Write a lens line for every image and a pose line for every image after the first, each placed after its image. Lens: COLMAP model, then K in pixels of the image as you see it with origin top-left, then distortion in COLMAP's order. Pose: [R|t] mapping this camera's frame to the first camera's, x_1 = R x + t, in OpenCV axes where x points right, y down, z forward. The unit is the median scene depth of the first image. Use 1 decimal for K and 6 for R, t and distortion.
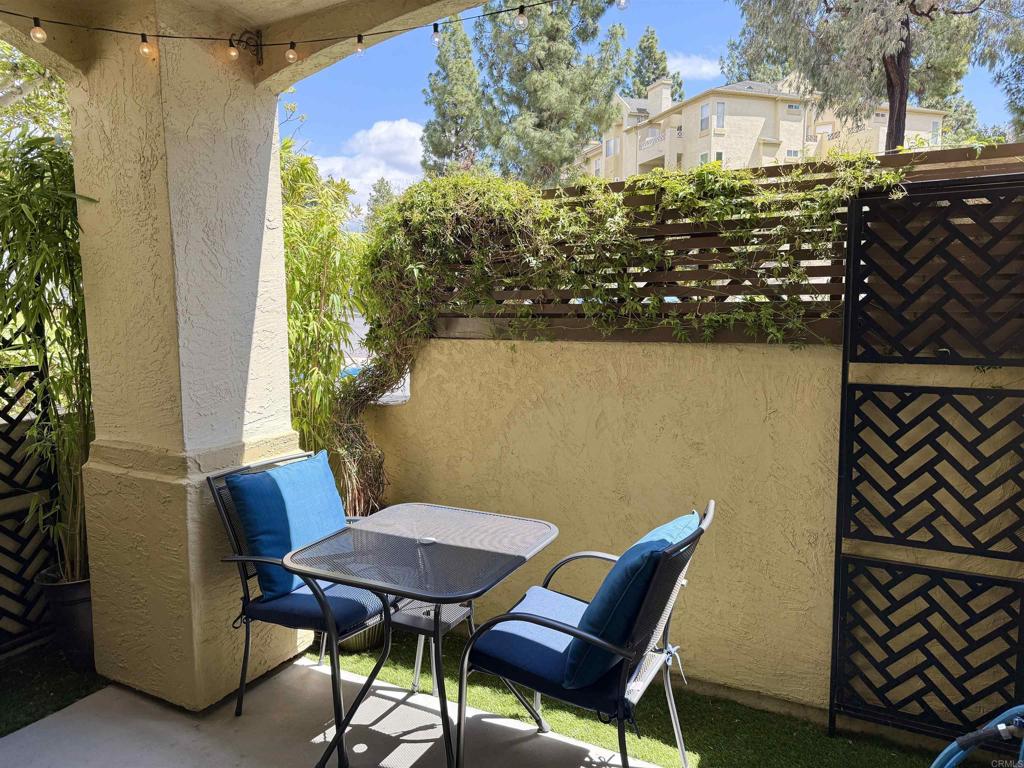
lens RADIAL K [[716.0, 0, 507.3], [0, 716.0, 388.5], [0, 0, 1]] dist [0.122518, -0.194427]
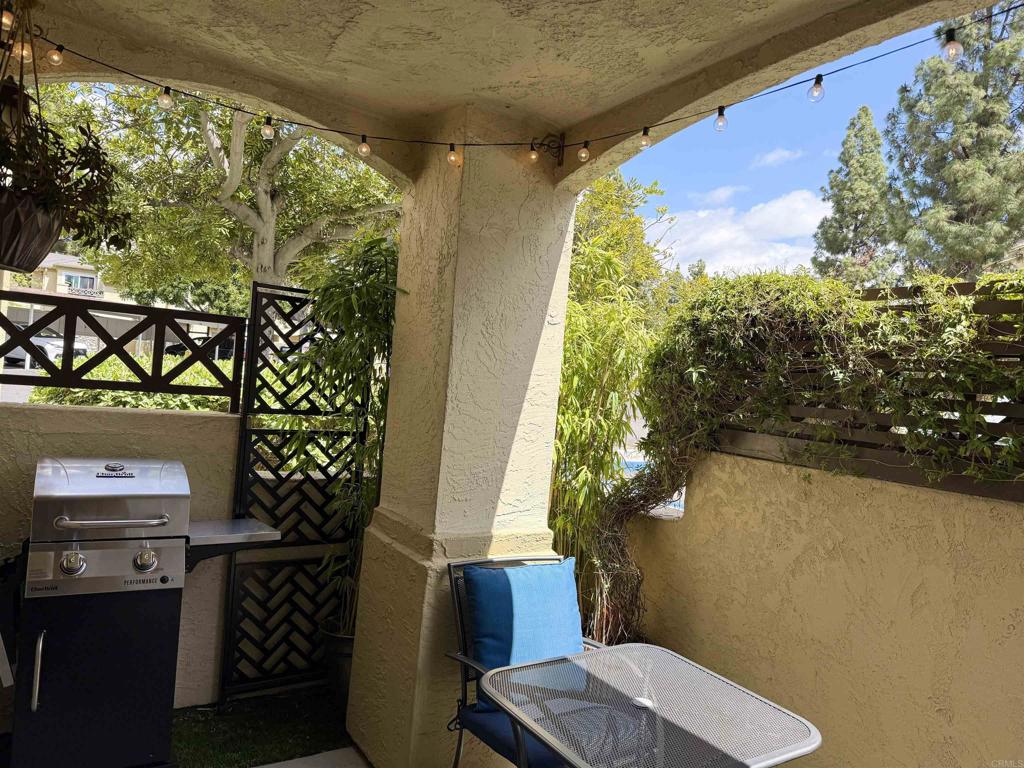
lens RADIAL K [[716.0, 0, 507.3], [0, 716.0, 388.5], [0, 0, 1]] dist [0.122518, -0.194427]
pose [[0.874347, 0.087487, -0.477350, 0.096330], [-0.146674, 0.985255, -0.088085, -0.034739], [0.462605, 0.147031, 0.874287, 0.117258]]
